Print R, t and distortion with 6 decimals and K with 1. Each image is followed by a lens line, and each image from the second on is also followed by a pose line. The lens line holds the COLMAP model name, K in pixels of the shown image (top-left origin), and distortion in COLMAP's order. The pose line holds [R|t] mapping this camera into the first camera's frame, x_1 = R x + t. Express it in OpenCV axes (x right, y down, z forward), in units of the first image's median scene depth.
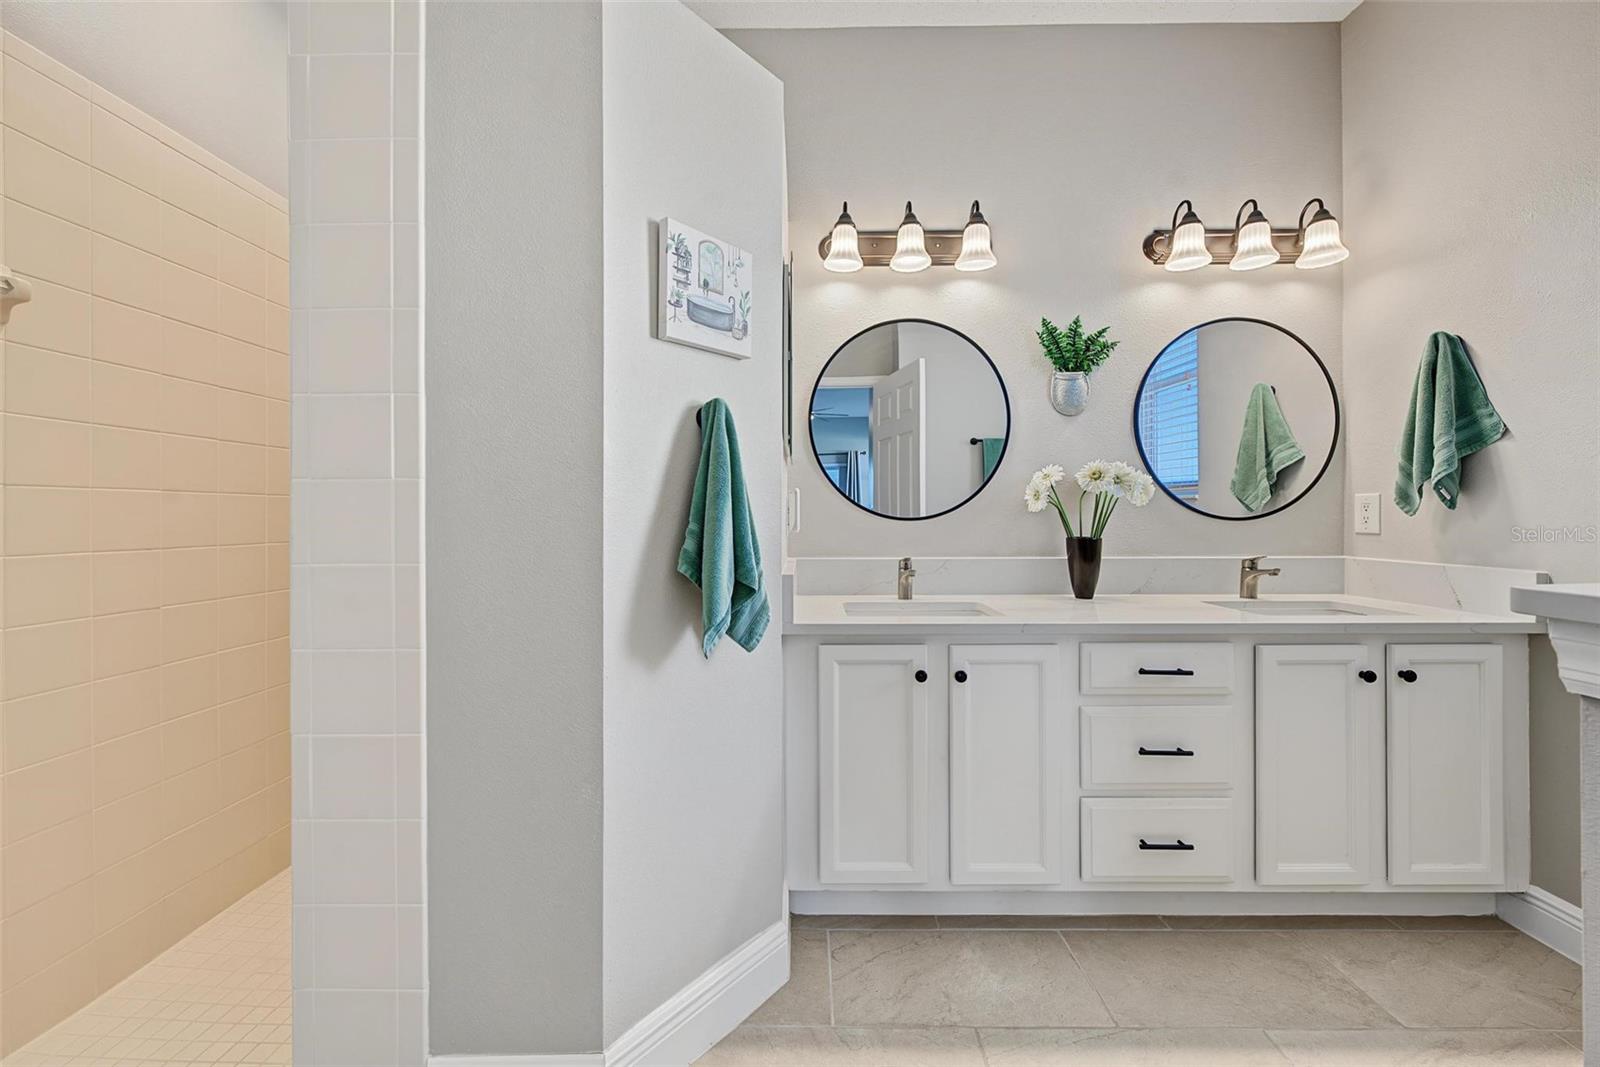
lens RADIAL K [[651.3, 0, 801.2], [0, 651.3, 524.4], [0, 0, 1]] dist [-0.004176, -0.000350]
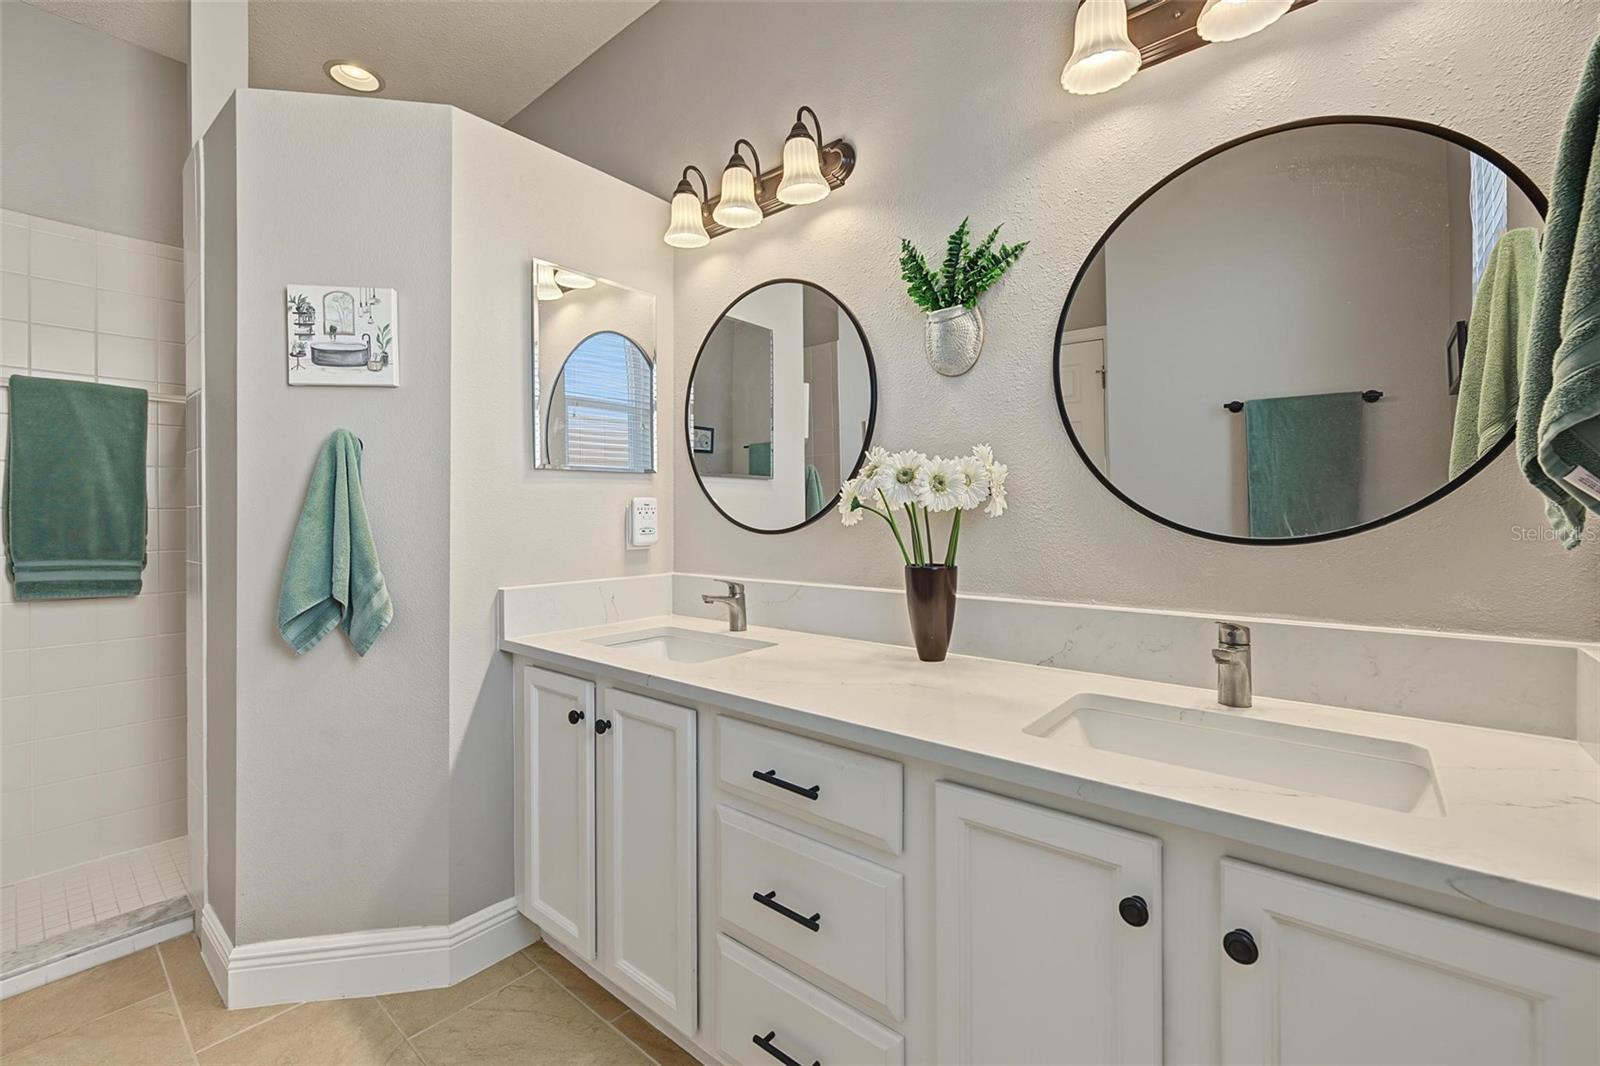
lens RADIAL K [[706.5, 0, 800.9], [0, 706.5, 526.1], [0, 0, 1]] dist [-0.004224, -0.000197]
pose [[0.741669, 0.004577, -0.670750, 1.218014], [-0.004762, 0.999987, 0.001559, -0.027654], [0.670749, 0.002037, 0.741682, 0.592827]]
